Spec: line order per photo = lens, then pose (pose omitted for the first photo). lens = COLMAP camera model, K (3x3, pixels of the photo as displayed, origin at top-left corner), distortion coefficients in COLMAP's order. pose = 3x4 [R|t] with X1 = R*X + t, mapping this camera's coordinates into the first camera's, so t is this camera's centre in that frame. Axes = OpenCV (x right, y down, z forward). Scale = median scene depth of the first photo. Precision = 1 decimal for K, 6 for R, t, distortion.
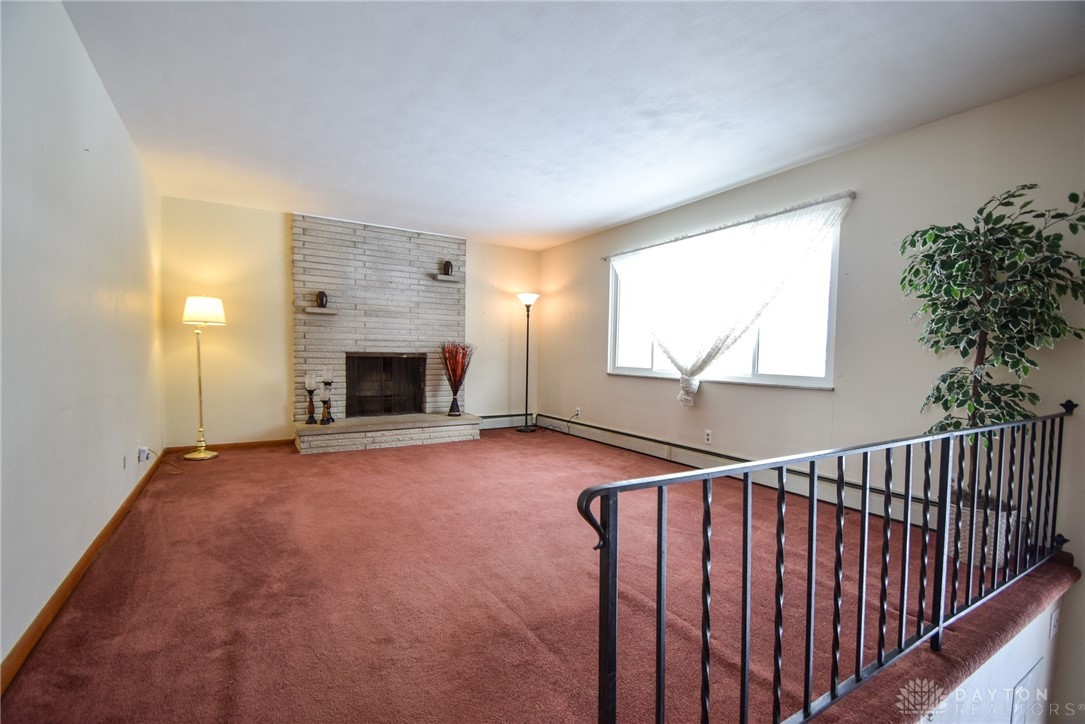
lens RADIAL K [[477.5, 0, 546.8], [0, 477.5, 373.5], [0, 0, 1]] dist [0.000921, -0.000189]
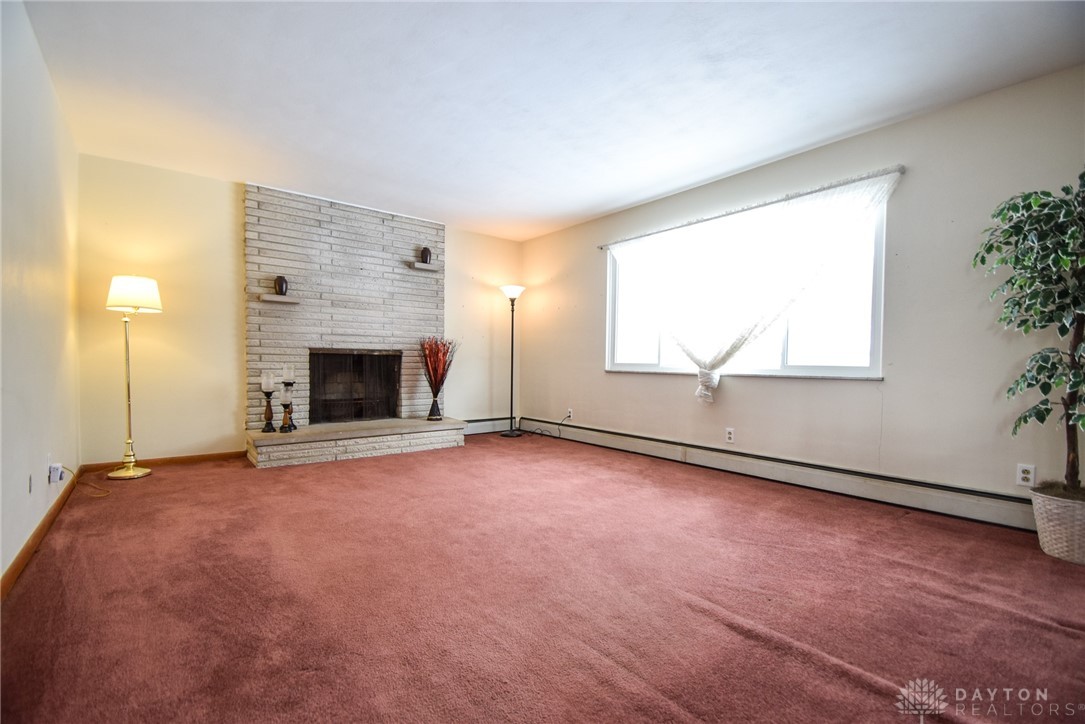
lens RADIAL K [[474.8, 0, 545.7], [0, 474.8, 373.9], [0, 0, 1]] dist [0.013213, -0.016569]
pose [[0.993156, -0.008224, 0.116505, -0.104938], [0.010141, 0.999823, -0.015875, 0.021012], [-0.116354, 0.016948, 0.993063, 0.107147]]
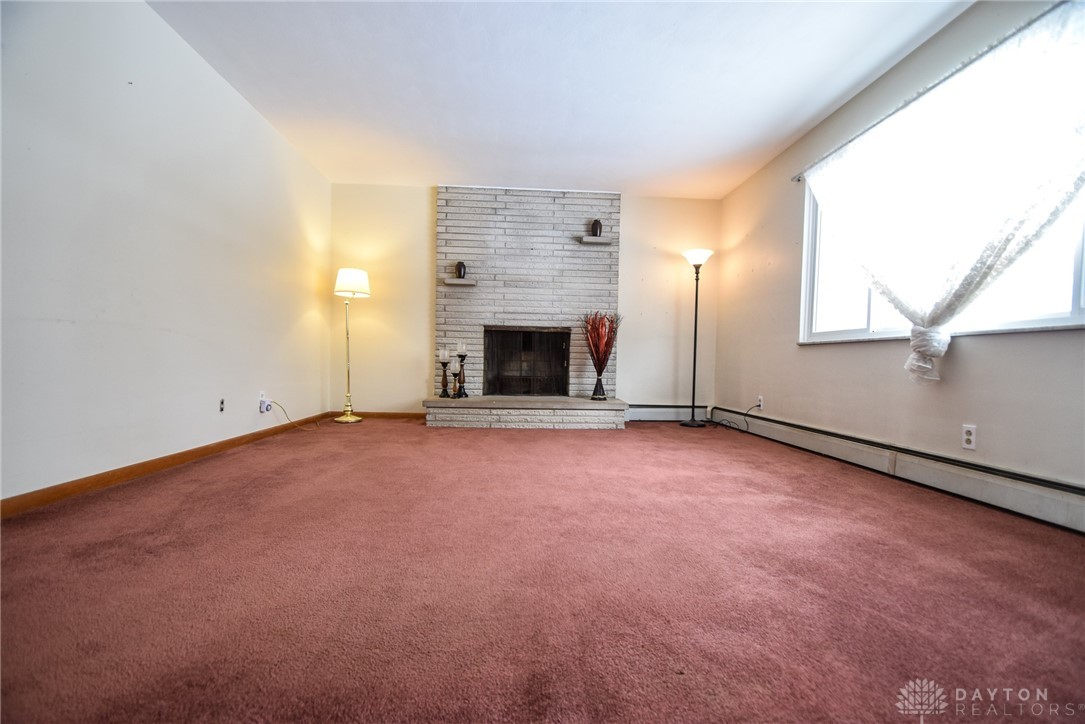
lens RADIAL K [[474.8, 0, 545.7], [0, 474.8, 373.9], [0, 0, 1]] dist [0.013213, -0.016569]
pose [[0.878476, 0.011849, -0.477640, 0.146193], [-0.025080, 0.999458, -0.021334, 0.072569], [0.477129, 0.030720, 0.878296, 0.249603]]
